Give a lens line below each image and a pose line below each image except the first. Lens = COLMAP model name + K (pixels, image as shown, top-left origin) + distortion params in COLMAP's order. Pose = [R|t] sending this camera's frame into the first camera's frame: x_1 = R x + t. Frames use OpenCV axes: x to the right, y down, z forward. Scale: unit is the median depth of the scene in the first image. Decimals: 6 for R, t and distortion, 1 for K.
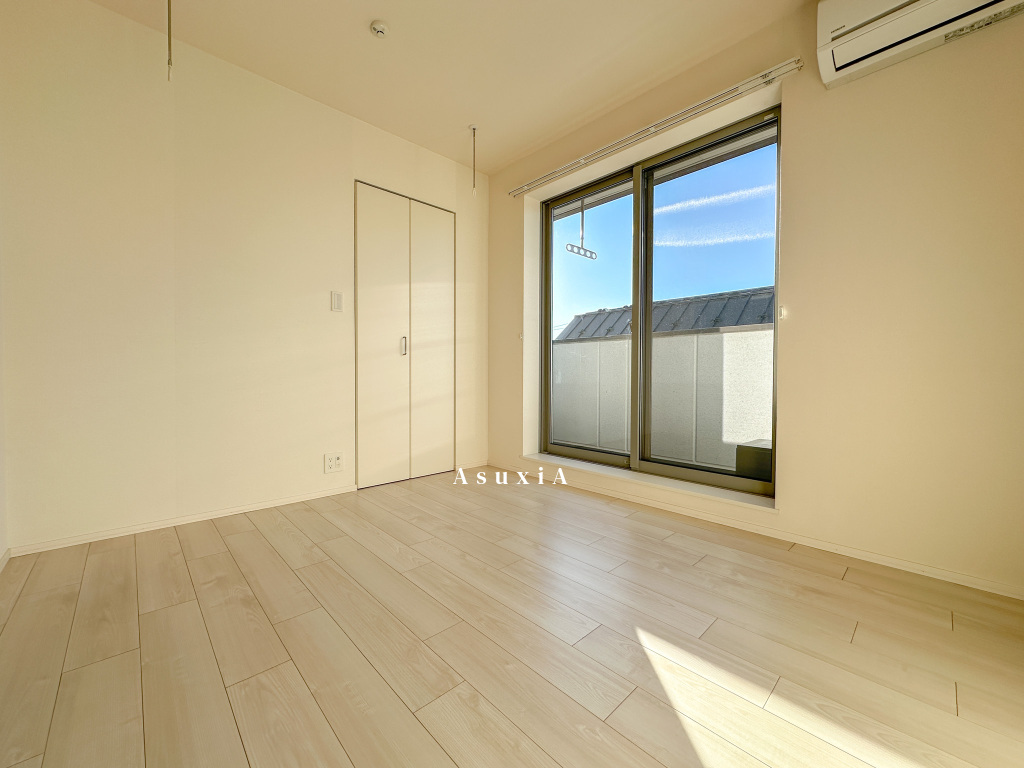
lens RADIAL K [[406.5, 0, 512.0], [0, 406.5, 384.0], [0, 0, 1]] dist [-0.001686, -0.000011]
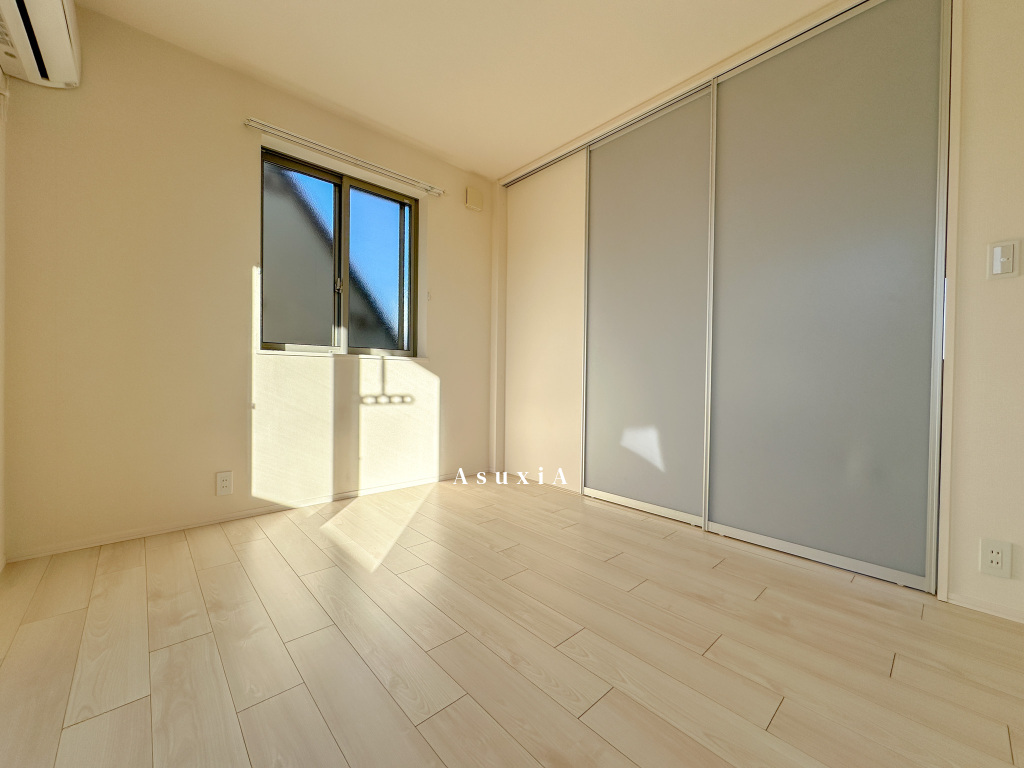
lens RADIAL K [[406.5, 0, 512.0], [0, 406.5, 384.0], [0, 0, 1]] dist [-0.001686, -0.000011]
pose [[-0.999692, -0.018903, 0.016087, -0.107115], [-0.018197, 0.998912, 0.042946, -0.053845], [-0.016881, 0.042640, -0.998948, 1.514738]]
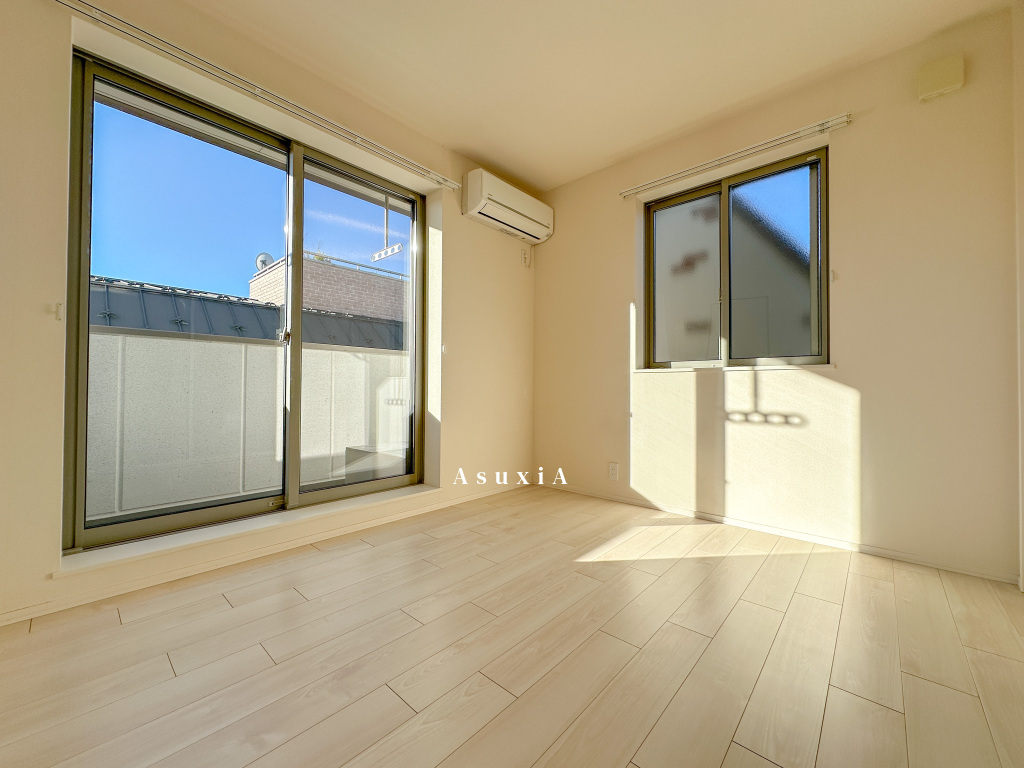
lens RADIAL K [[406.2, 0, 511.1], [0, 406.2, 382.0], [0, 0, 1]] dist [-0.002912, -0.000076]
pose [[-0.074614, 0.014702, 0.997104, -0.784990], [0.020110, 0.999710, -0.013235, -0.032395], [-0.997010, 0.019065, -0.074888, 0.878494]]
